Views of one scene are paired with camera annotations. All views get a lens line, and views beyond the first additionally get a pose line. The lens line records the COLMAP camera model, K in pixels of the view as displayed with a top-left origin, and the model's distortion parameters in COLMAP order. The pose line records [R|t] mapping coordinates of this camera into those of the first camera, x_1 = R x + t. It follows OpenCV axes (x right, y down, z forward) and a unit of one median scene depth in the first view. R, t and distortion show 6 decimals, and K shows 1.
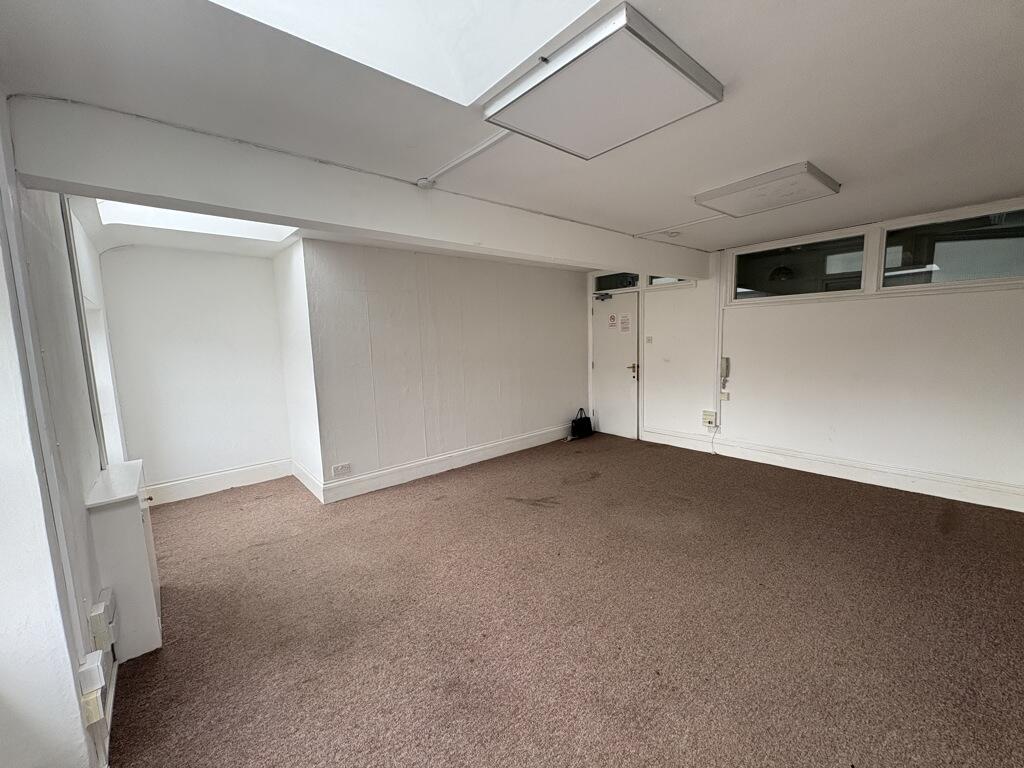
lens RADIAL K [[407.6, 0, 508.5], [0, 407.6, 382.4], [0, 0, 1]] dist [0.000615, 0.000004]
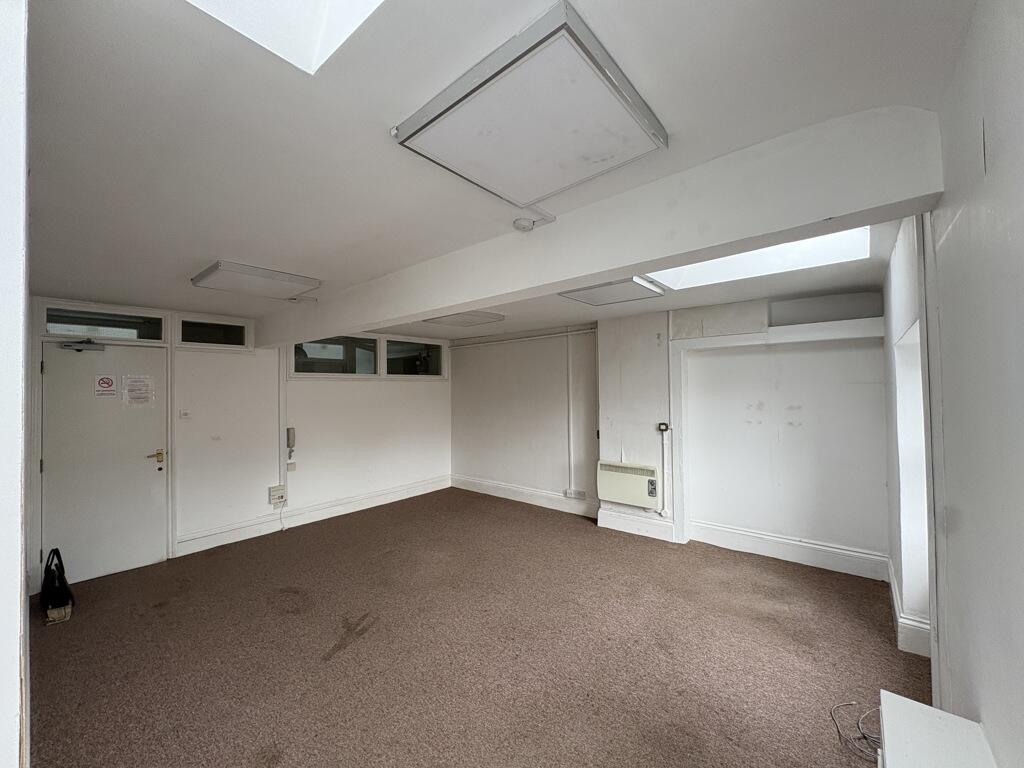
lens RADIAL K [[405.9, 0, 510.8], [0, 405.9, 383.6], [0, 0, 1]] dist [0.001111, 0.000149]
pose [[-0.162143, 0.048683, 0.985566, -0.634038], [0.130905, 0.991016, -0.027416, -0.080787], [-0.978046, 0.124570, -0.167059, 0.697755]]
